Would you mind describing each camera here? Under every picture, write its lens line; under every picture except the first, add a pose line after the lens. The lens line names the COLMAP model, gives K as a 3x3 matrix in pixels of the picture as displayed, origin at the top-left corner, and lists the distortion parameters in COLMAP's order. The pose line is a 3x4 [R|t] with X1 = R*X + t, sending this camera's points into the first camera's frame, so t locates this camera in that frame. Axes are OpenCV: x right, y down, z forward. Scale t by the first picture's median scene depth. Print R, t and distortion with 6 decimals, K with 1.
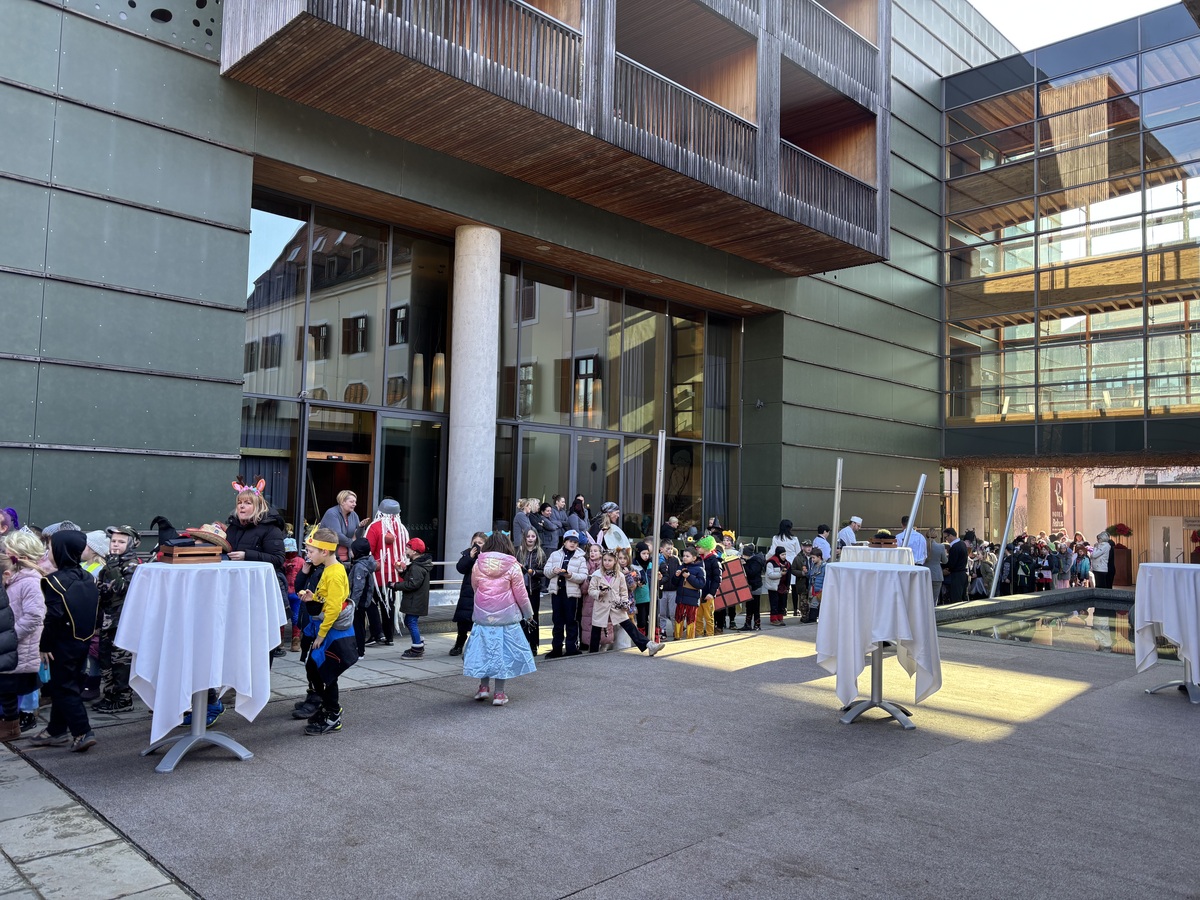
lens RADIAL K [[909.1, 0, 601.3], [0, 909.1, 443.2], [0, 0, 1]] dist [0.051059, -0.054784]
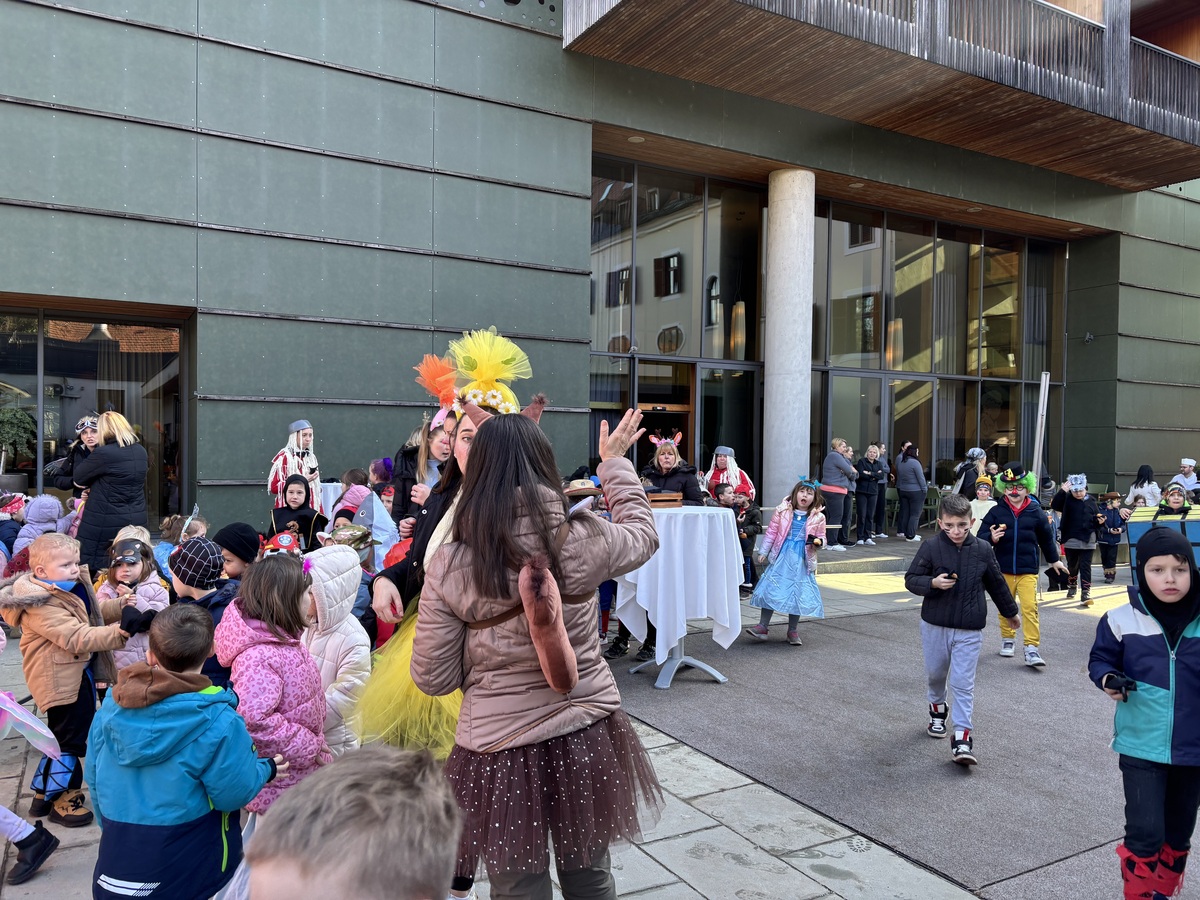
lens RADIAL K [[909.1, 0, 591.7], [0, 909.1, 456.4], [0, 0, 1]] dist [0.051059, -0.054784]
pose [[0.964116, -0.009481, -0.265310, -0.105483], [0.029147, 0.997101, 0.070285, -0.005725], [0.263875, -0.075495, 0.961598, -0.039191]]
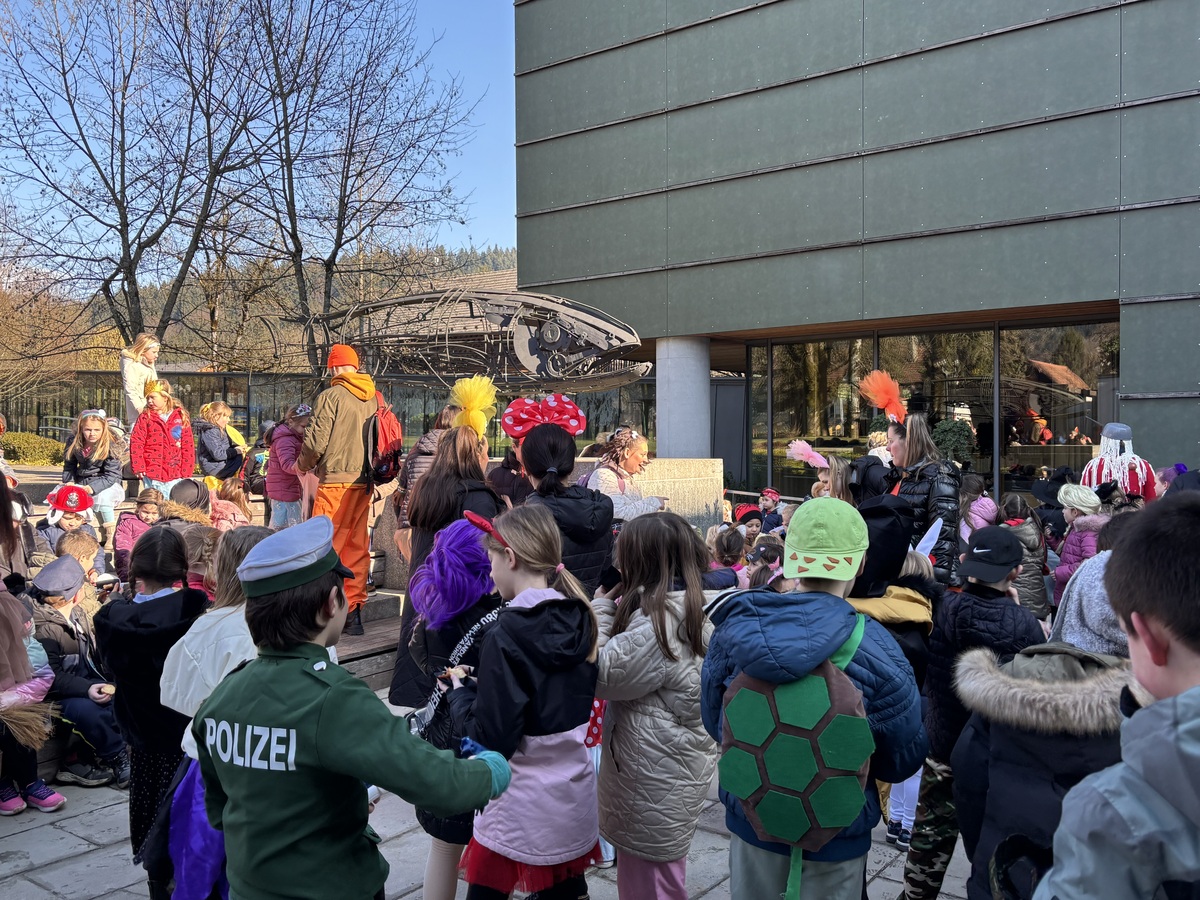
lens RADIAL K [[1035.3, 0, 589.7], [0, 1035.3, 459.5], [0, 0, 1]] dist [0.047663, -0.037804]
pose [[0.142624, -0.009546, -0.989731, 0.132693], [0.076409, 0.997076, 0.001394, 0.005734], [0.986823, -0.075823, 0.142936, 0.112735]]
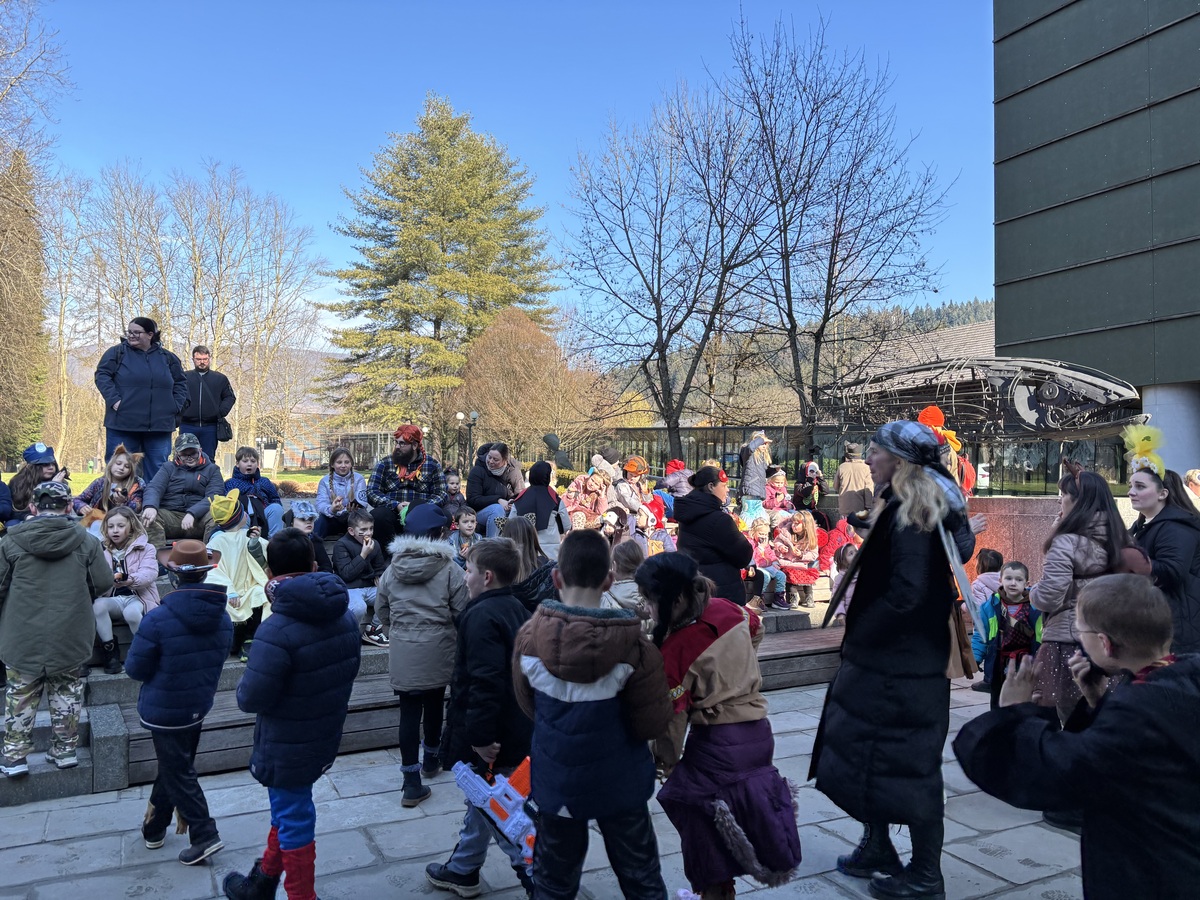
lens RADIAL K [[909.1, 0, 595.4], [0, 909.1, 454.9], [0, 0, 1]] dist [0.051059, -0.054784]
pose [[-0.313257, -0.058072, -0.947891, 0.233609], [0.054008, 0.995424, -0.078832, 0.008766], [0.948131, -0.075888, -0.308687, 0.076682]]
